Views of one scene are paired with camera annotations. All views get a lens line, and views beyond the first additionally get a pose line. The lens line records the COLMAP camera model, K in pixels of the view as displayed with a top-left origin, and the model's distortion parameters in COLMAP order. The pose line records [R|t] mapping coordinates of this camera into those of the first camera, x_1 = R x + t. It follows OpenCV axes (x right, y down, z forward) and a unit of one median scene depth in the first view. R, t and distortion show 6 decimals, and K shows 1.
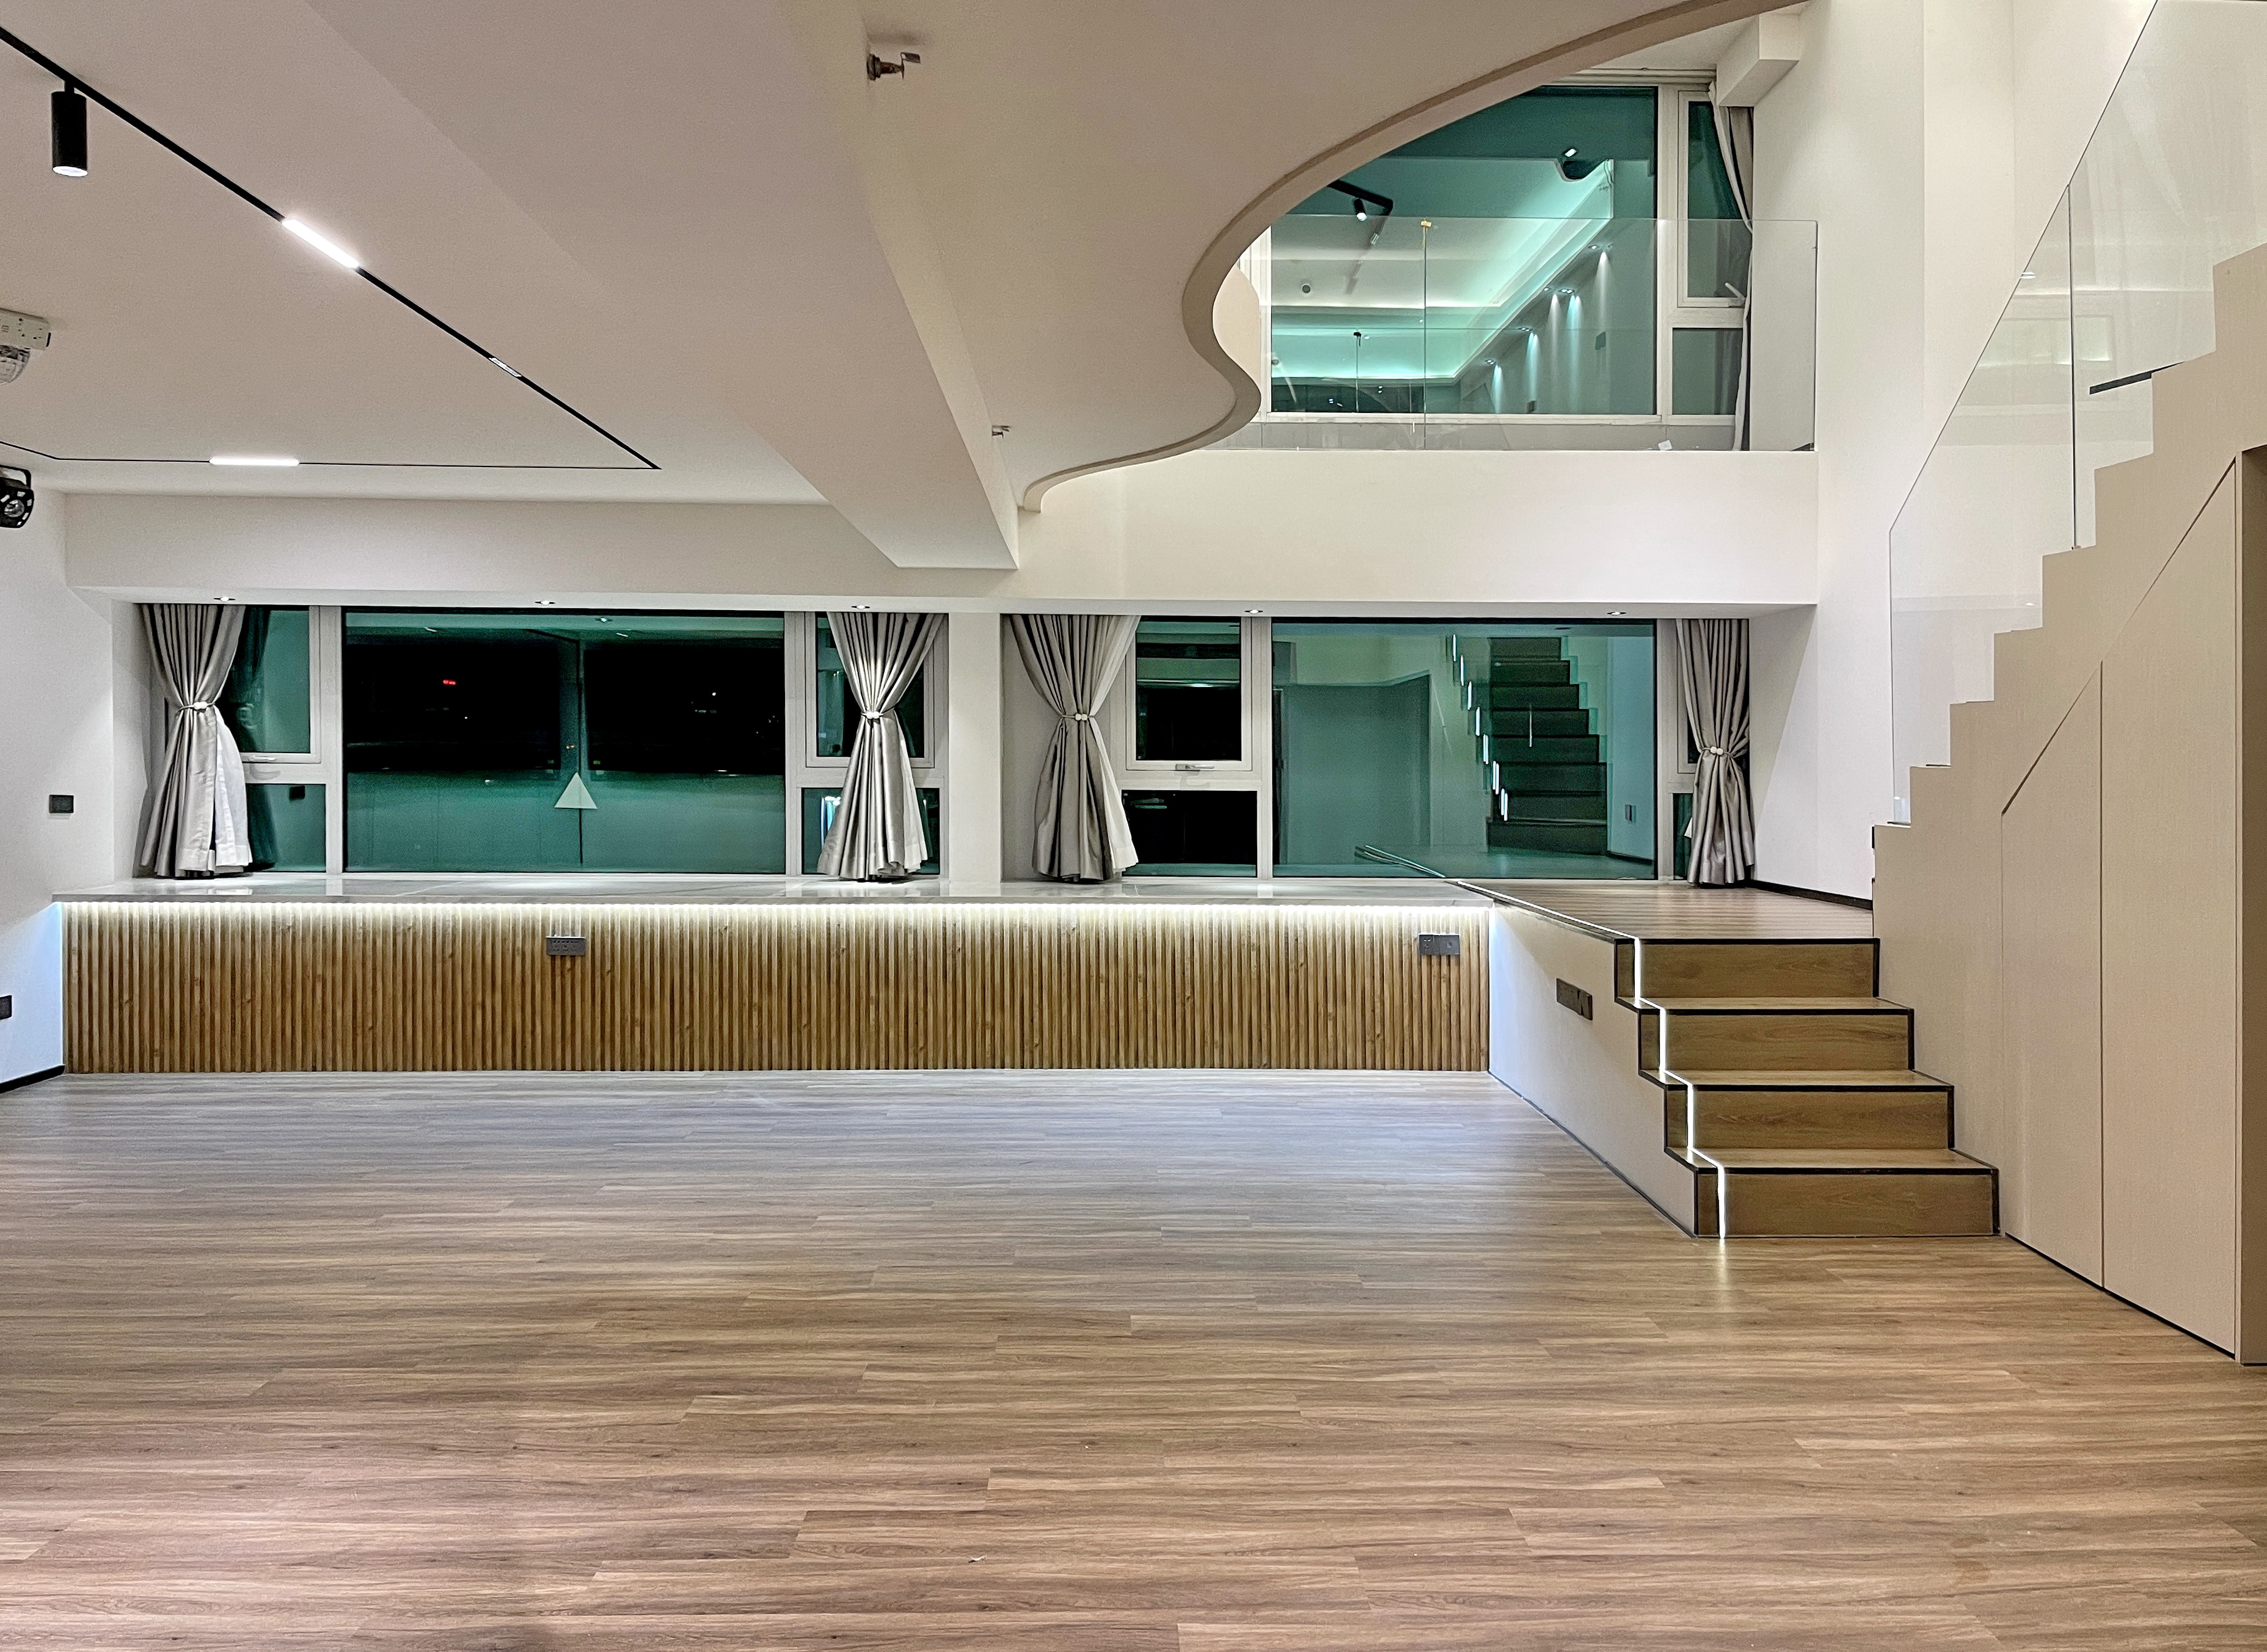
lens RADIAL K [[1761.3, 0, 1048.1], [0, 1761.3, 705.6], [0, 0, 1]] dist [0.068199, -0.069565]
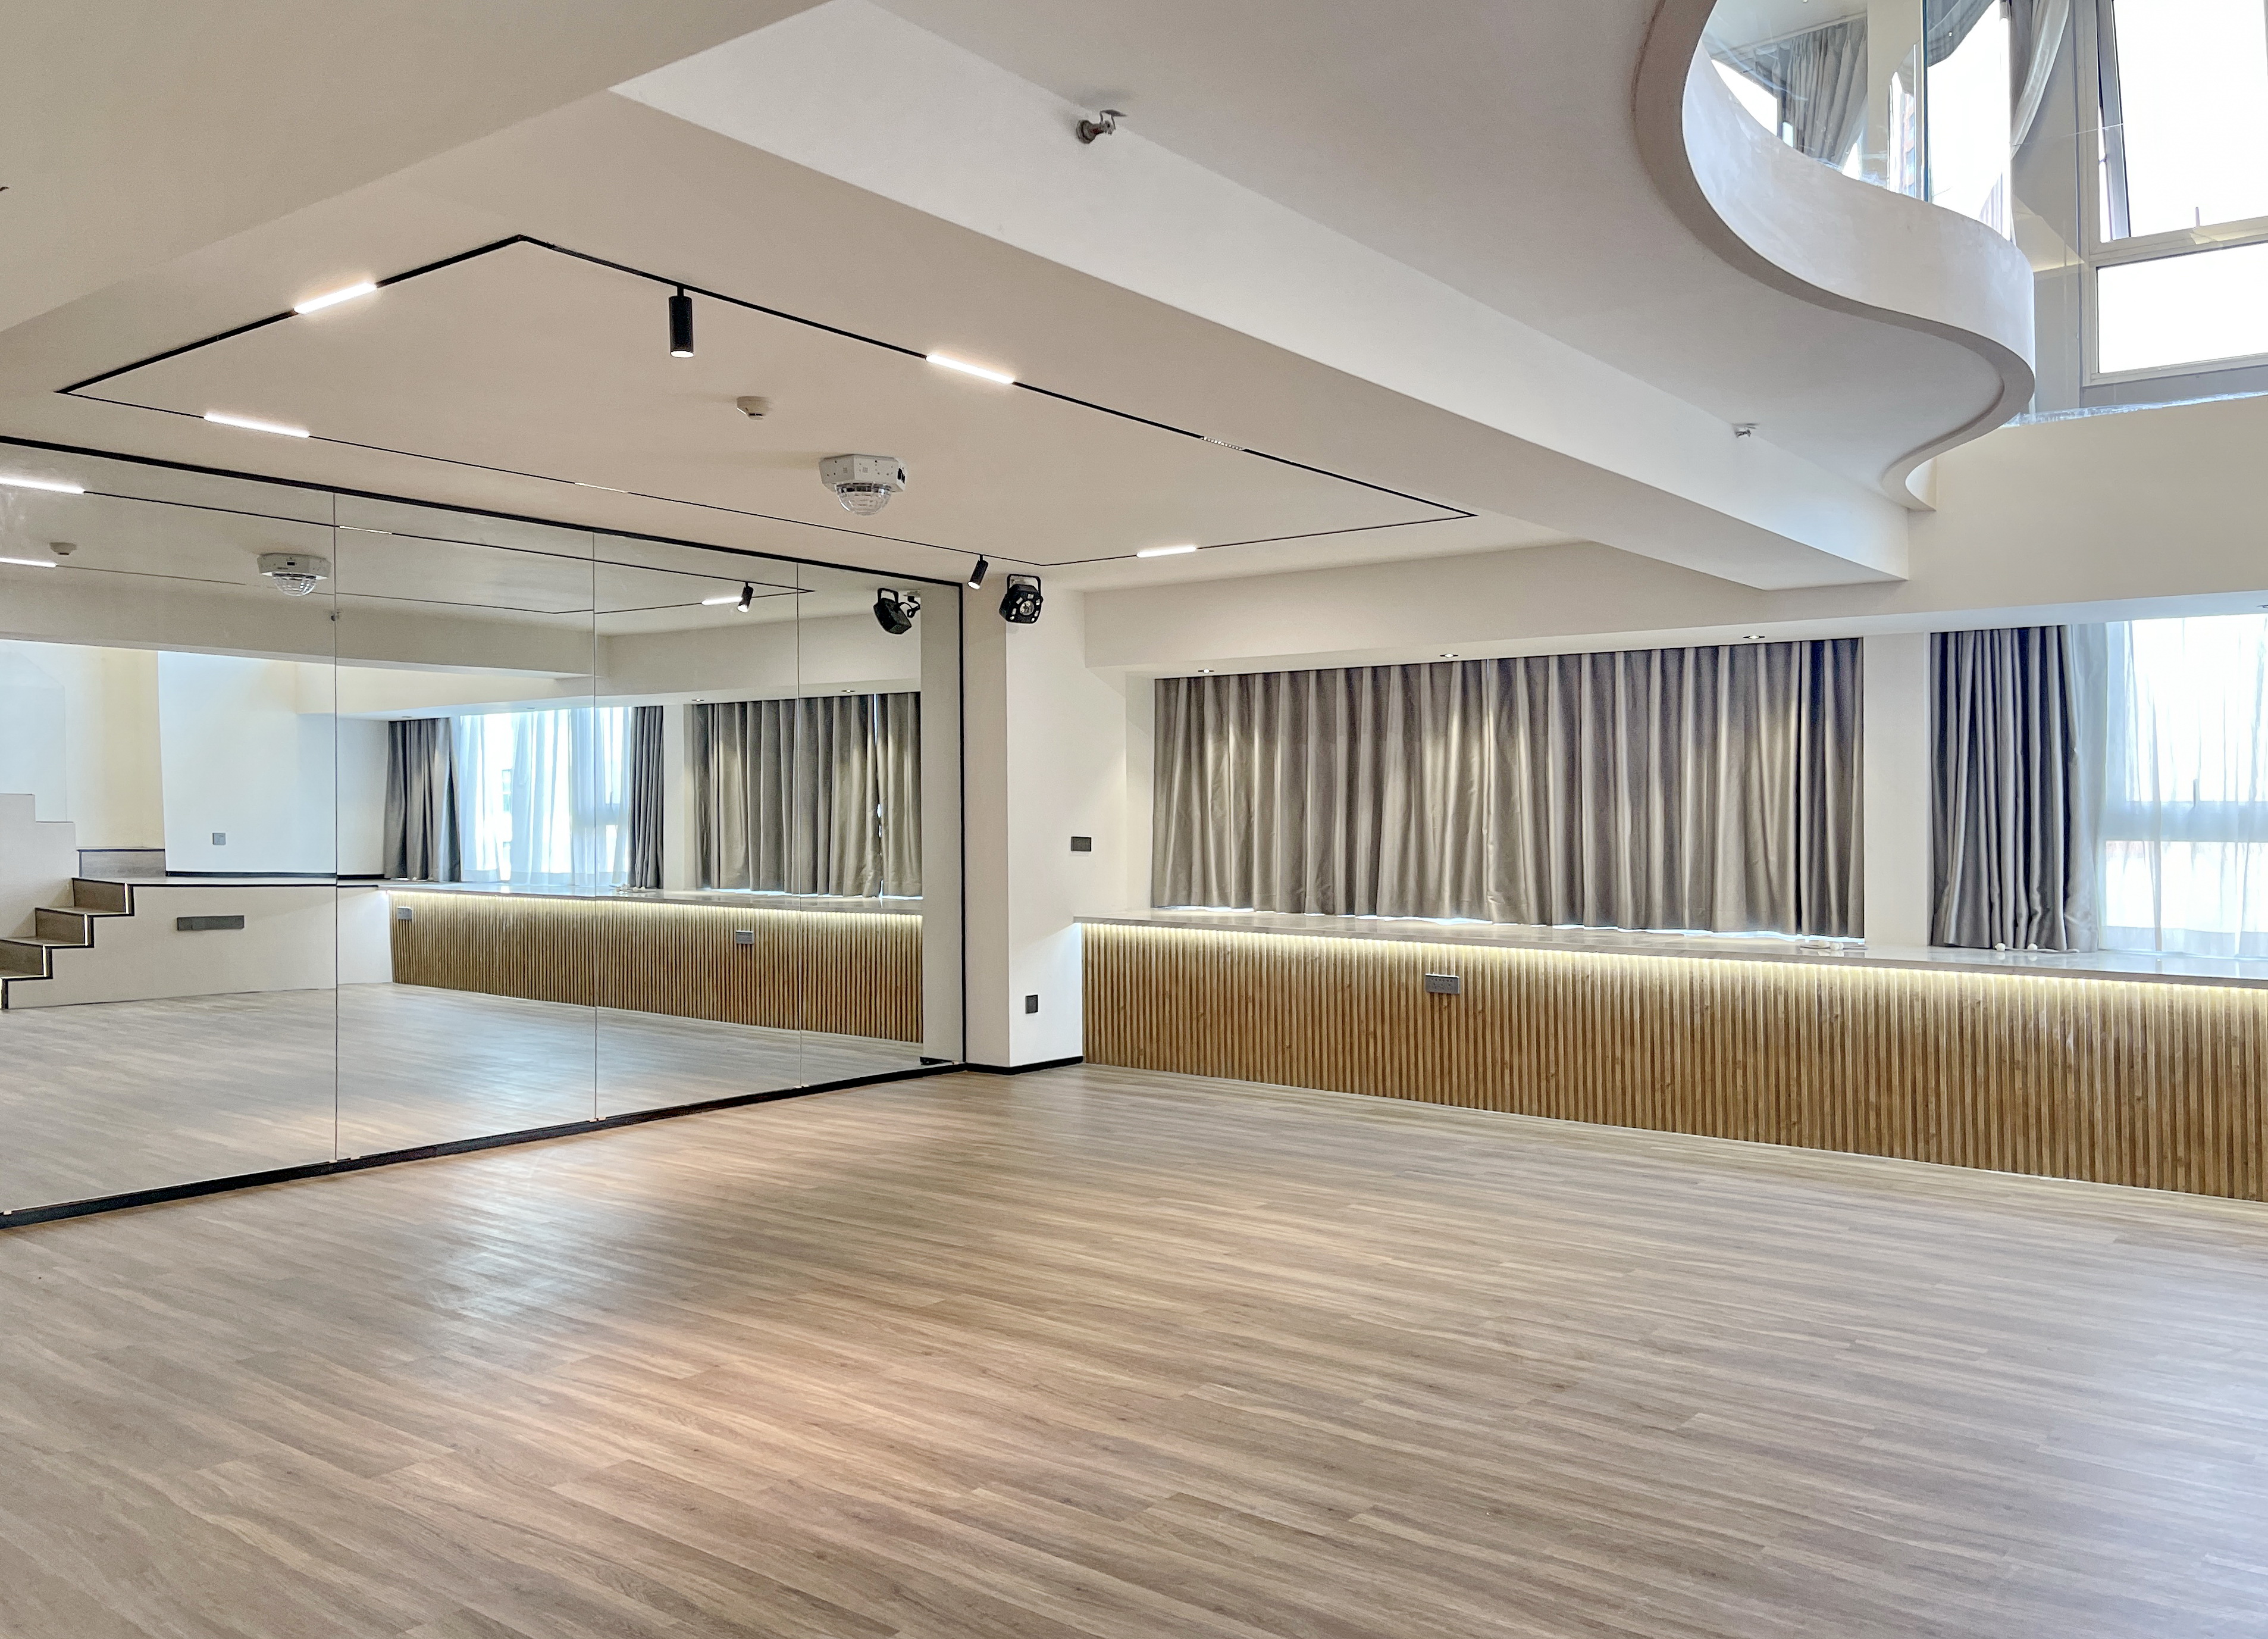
lens RADIAL K [[1772.5, 0, 1108.3], [0, 1772.5, 748.4], [0, 0, 1]] dist [0.079482, -0.085339]
pose [[0.761792, -0.029426, -0.647153, 0.257429], [0.020048, 0.999560, -0.021850, 0.016479], [0.647511, 0.003672, 0.762047, 0.078212]]
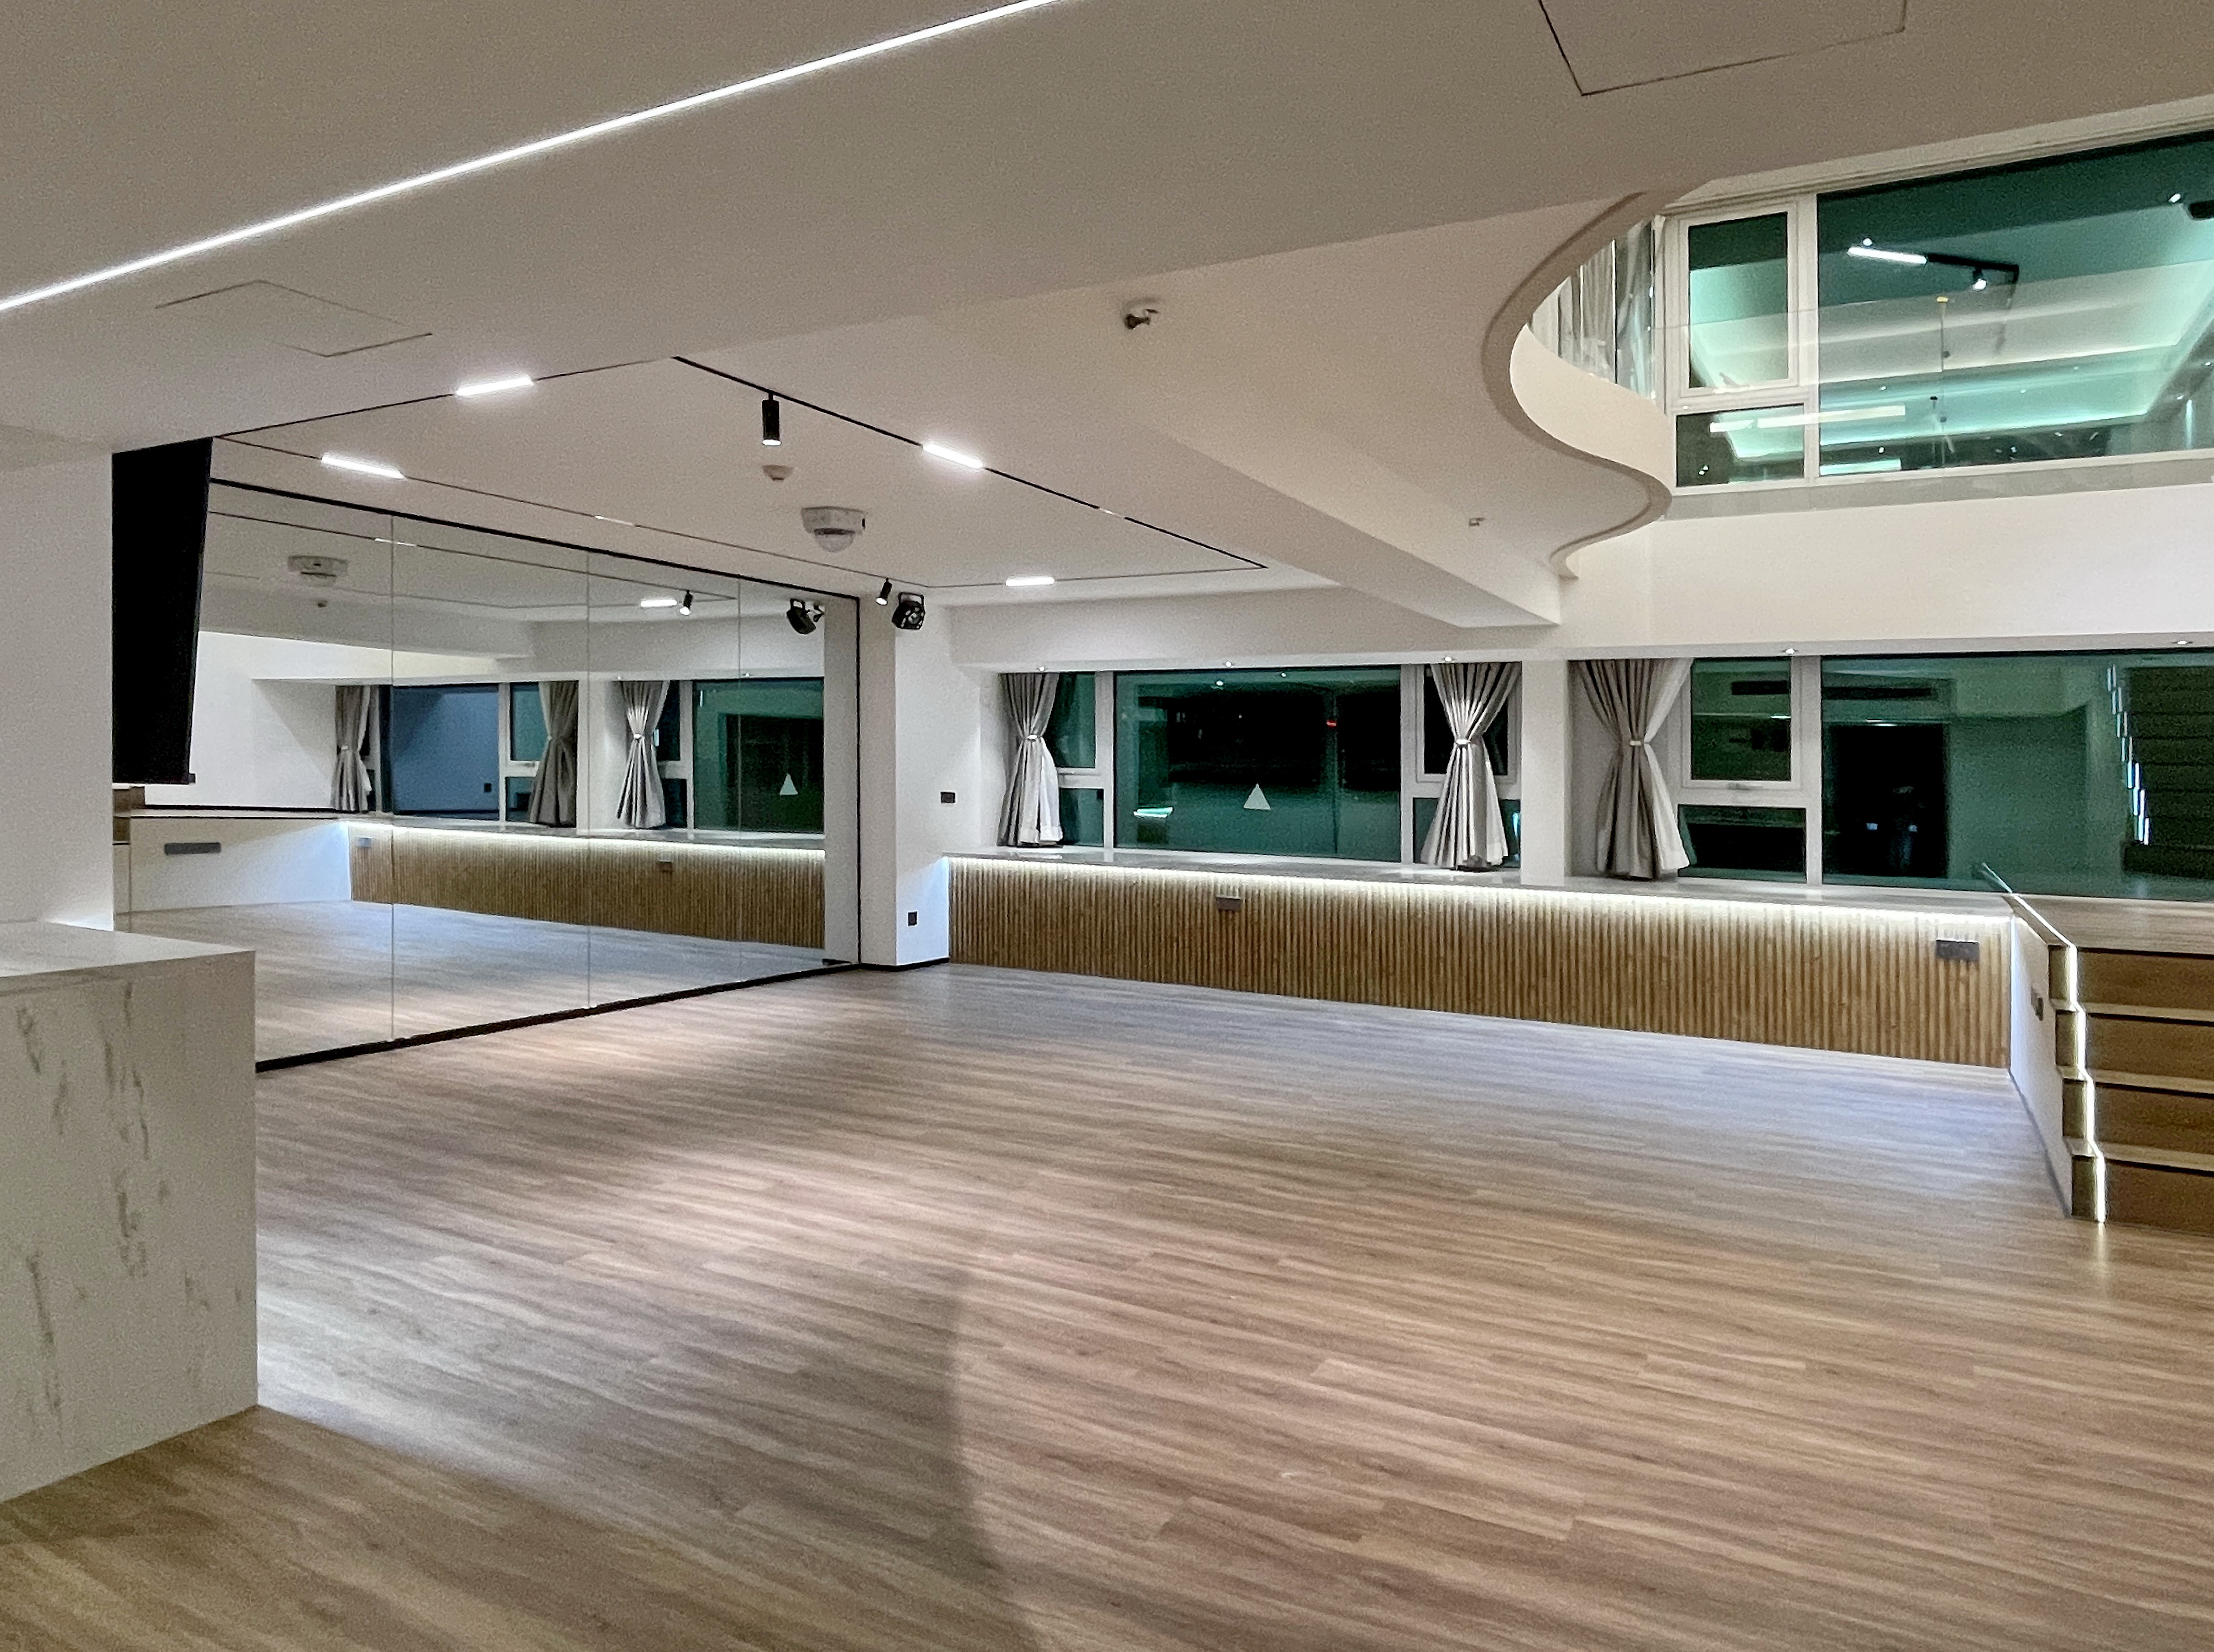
lens RADIAL K [[1407.1, 0, 1063.2], [0, 1407.1, 705.2], [0, 0, 1]] dist [0.044258, -0.058183]
pose [[0.850801, -0.016548, -0.525228, 0.215516], [0.002190, 0.999607, -0.027946, 0.007149], [0.525484, 0.022626, 0.850503, -0.043943]]
